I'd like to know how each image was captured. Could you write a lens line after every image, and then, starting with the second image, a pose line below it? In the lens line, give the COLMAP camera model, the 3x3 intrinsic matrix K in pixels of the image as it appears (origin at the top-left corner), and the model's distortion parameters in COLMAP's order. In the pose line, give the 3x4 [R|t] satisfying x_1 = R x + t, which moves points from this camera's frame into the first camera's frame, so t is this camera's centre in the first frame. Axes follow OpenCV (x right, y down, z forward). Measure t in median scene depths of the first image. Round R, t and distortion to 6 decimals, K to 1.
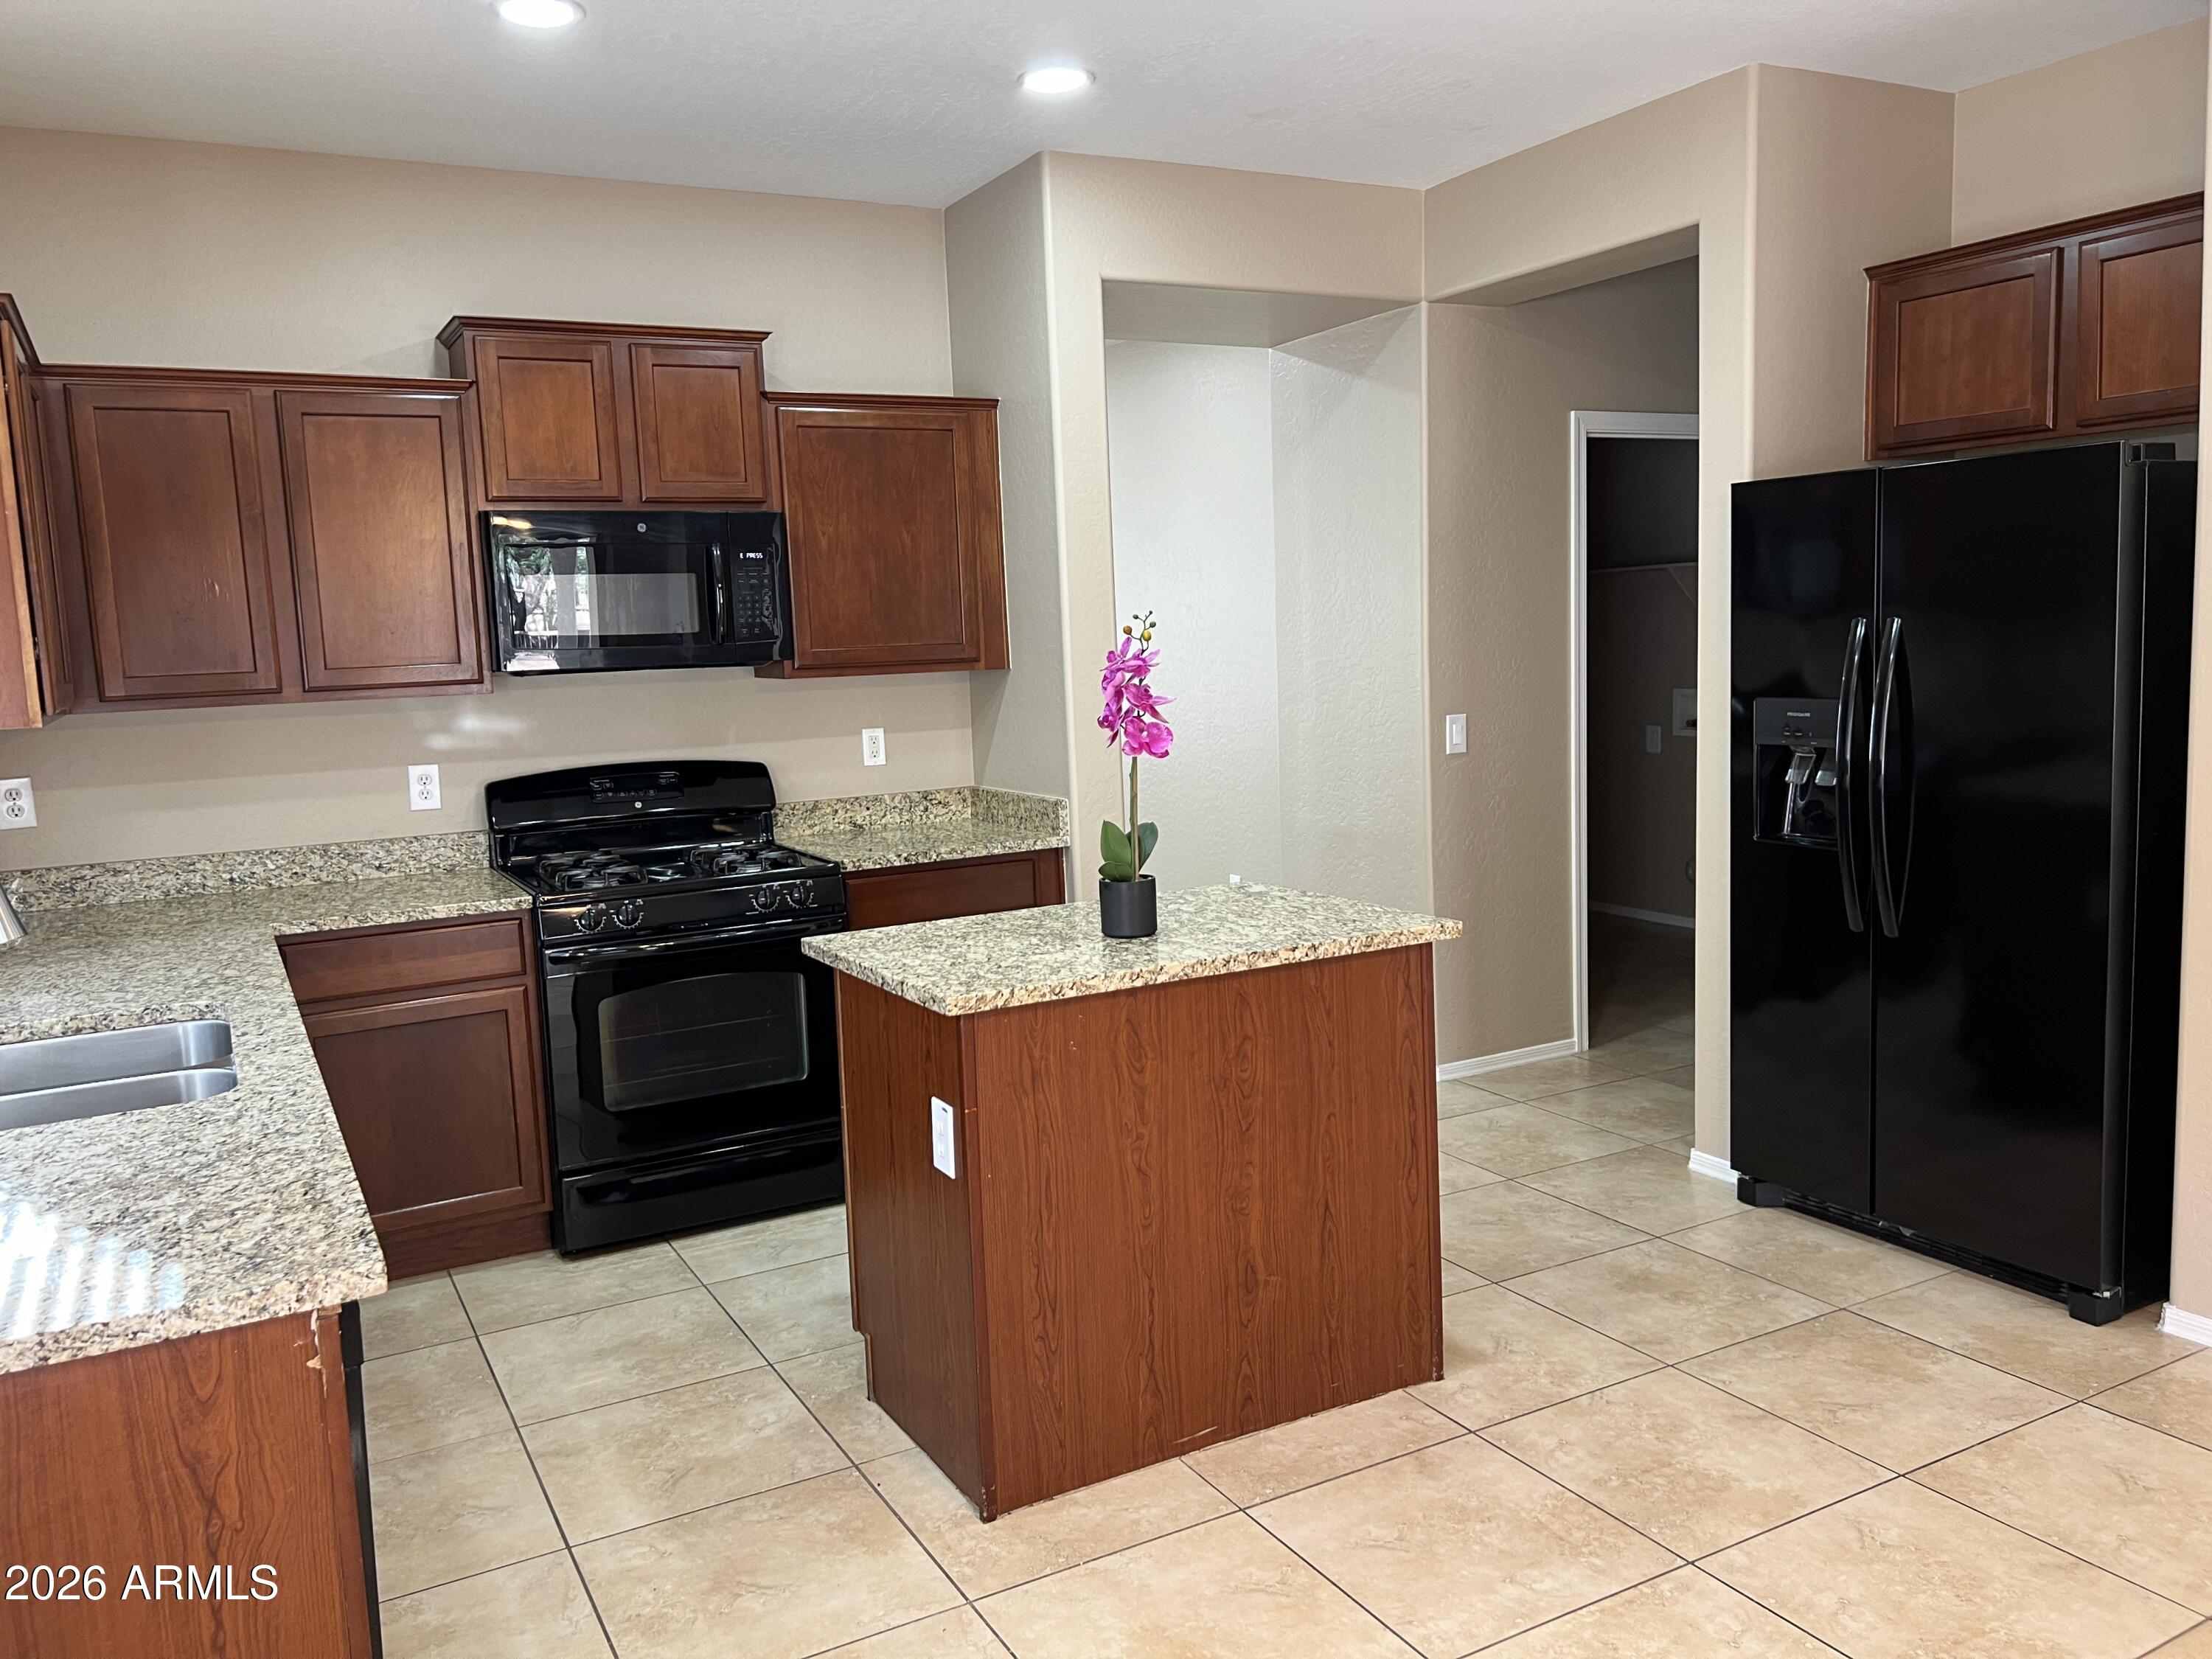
lens RADIAL K [[1657.2, 0, 1106.0], [0, 1657.2, 829.5], [0, 0, 1]] dist [-0.001641, -0.003565]
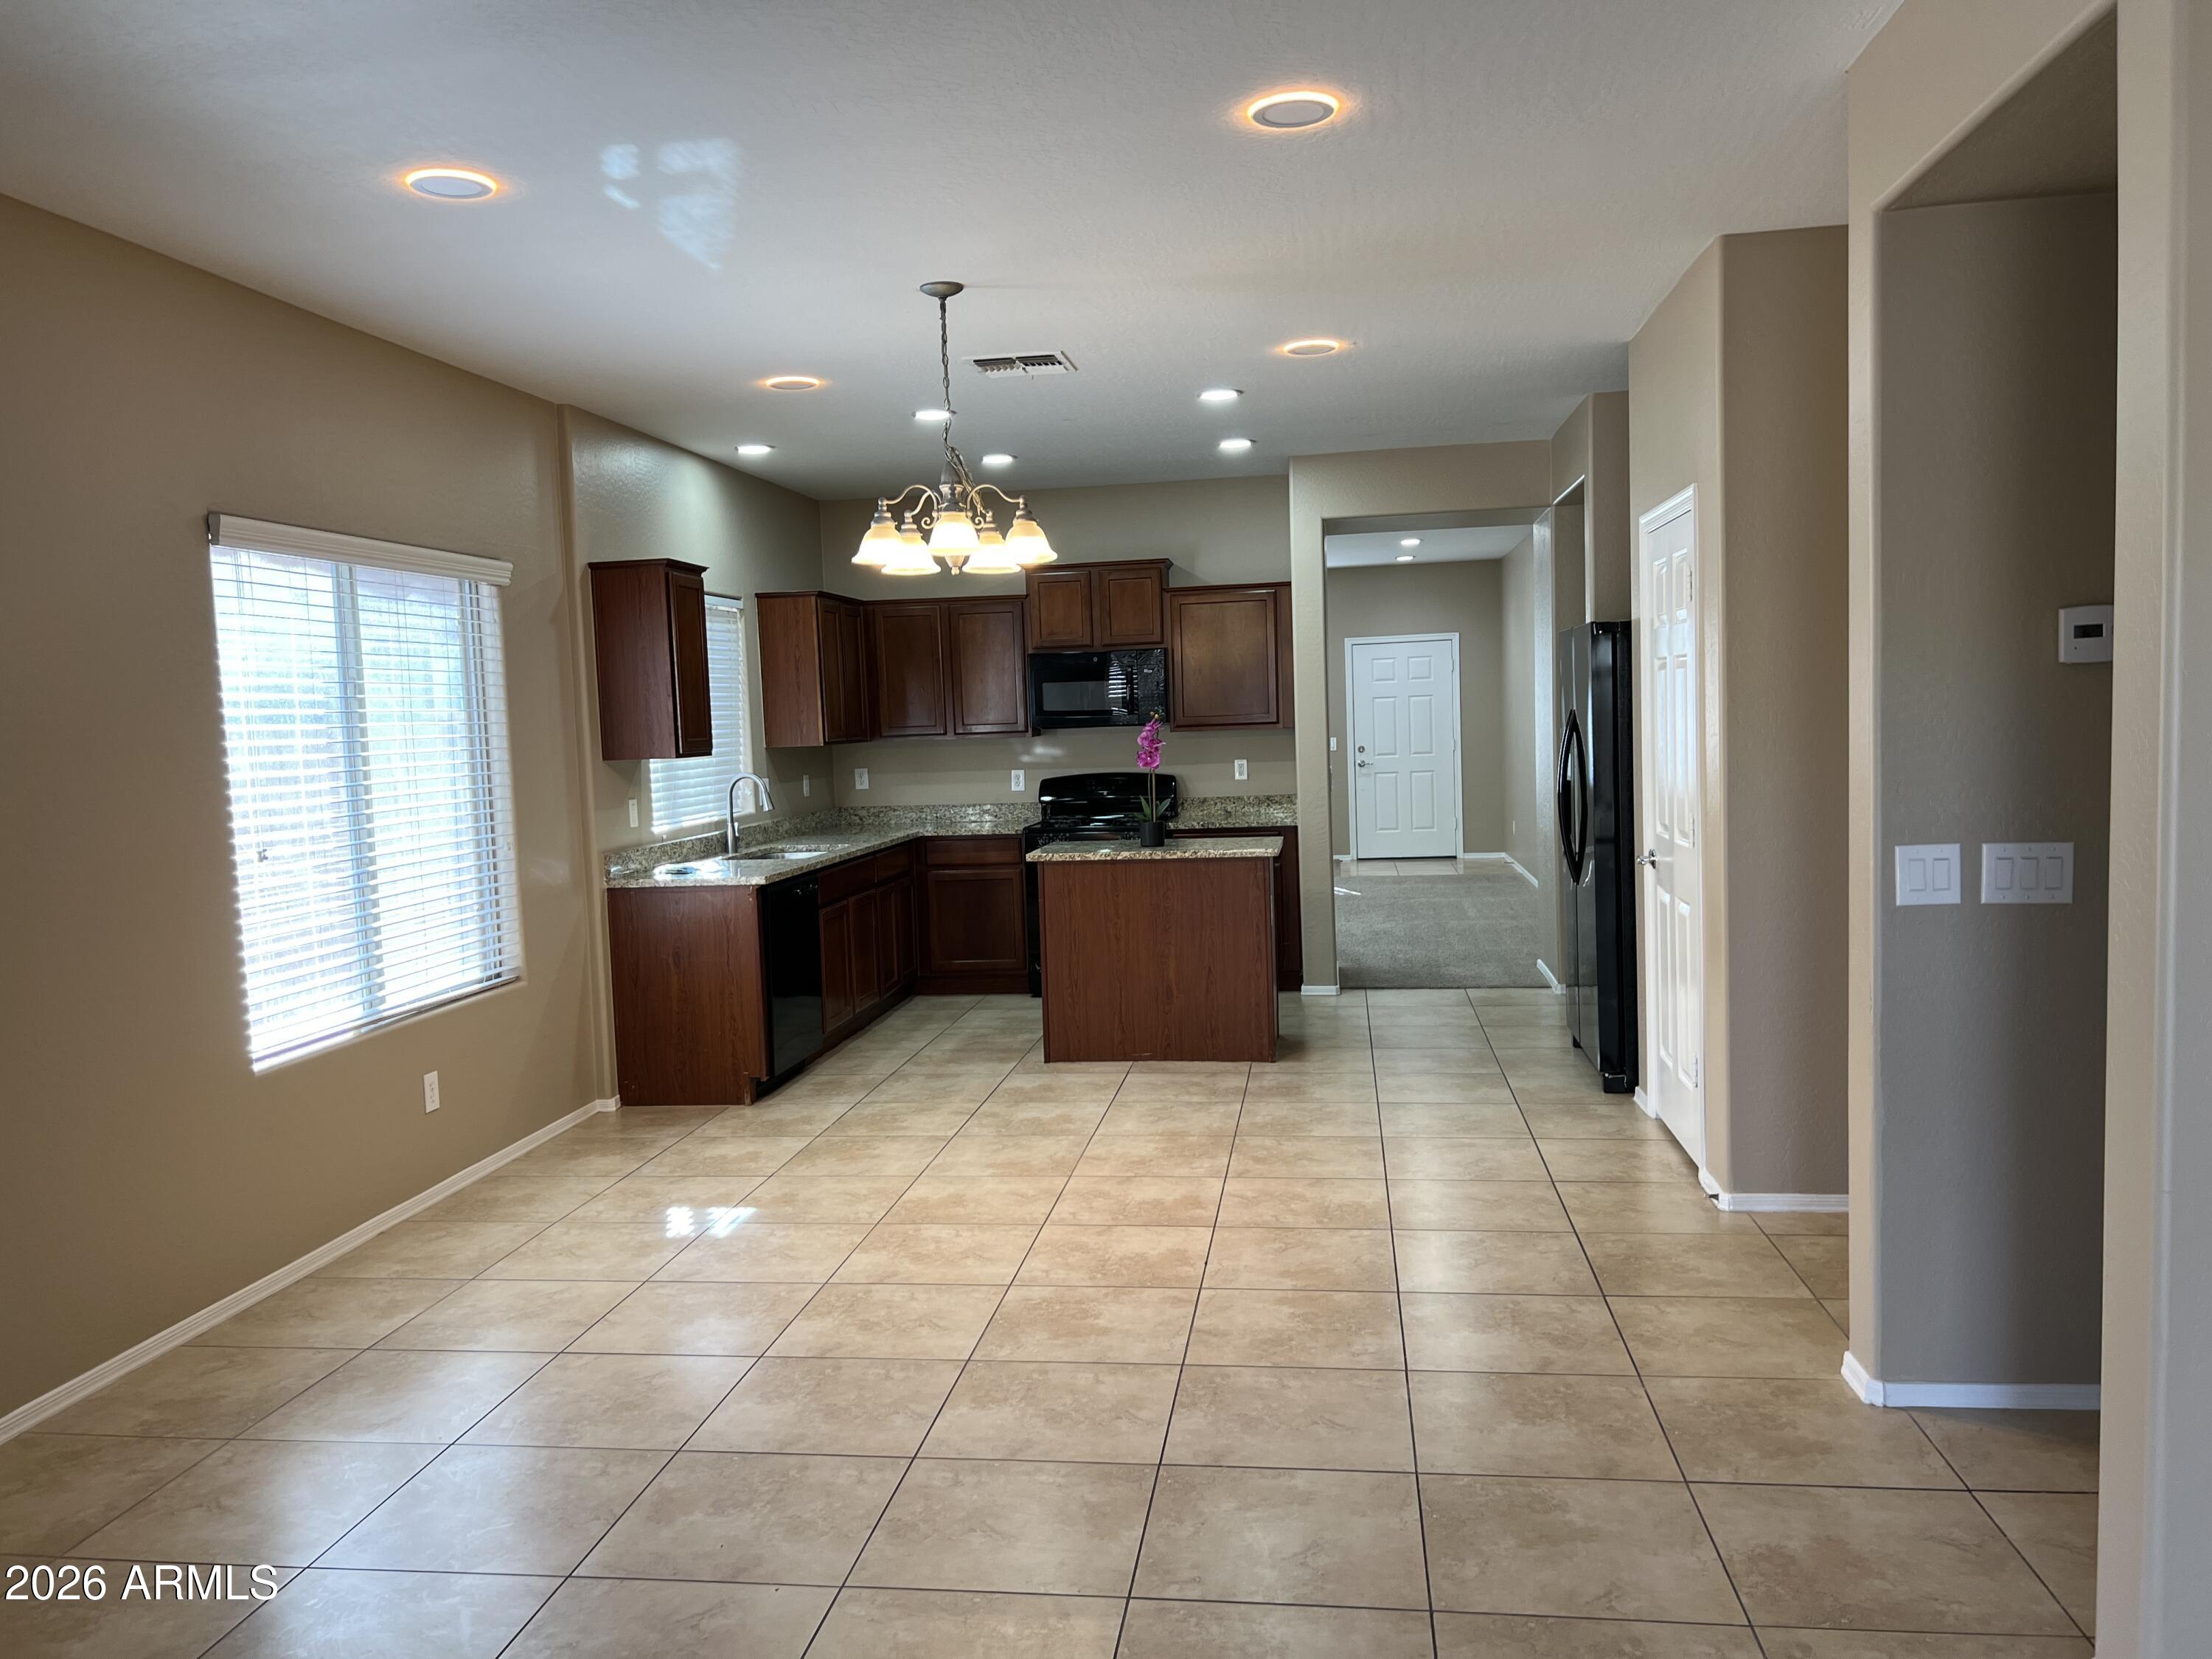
lens RADIAL K [[1699.9, 0, 1096.6], [0, 1699.9, 824.0], [0, 0, 1]] dist [0.084693, -0.000773]
pose [[0.800048, 0.052394, -0.597643, 0.971717], [-0.069286, 0.997583, -0.005297, 0.035121], [0.595921, 0.045646, 0.801745, -0.681005]]
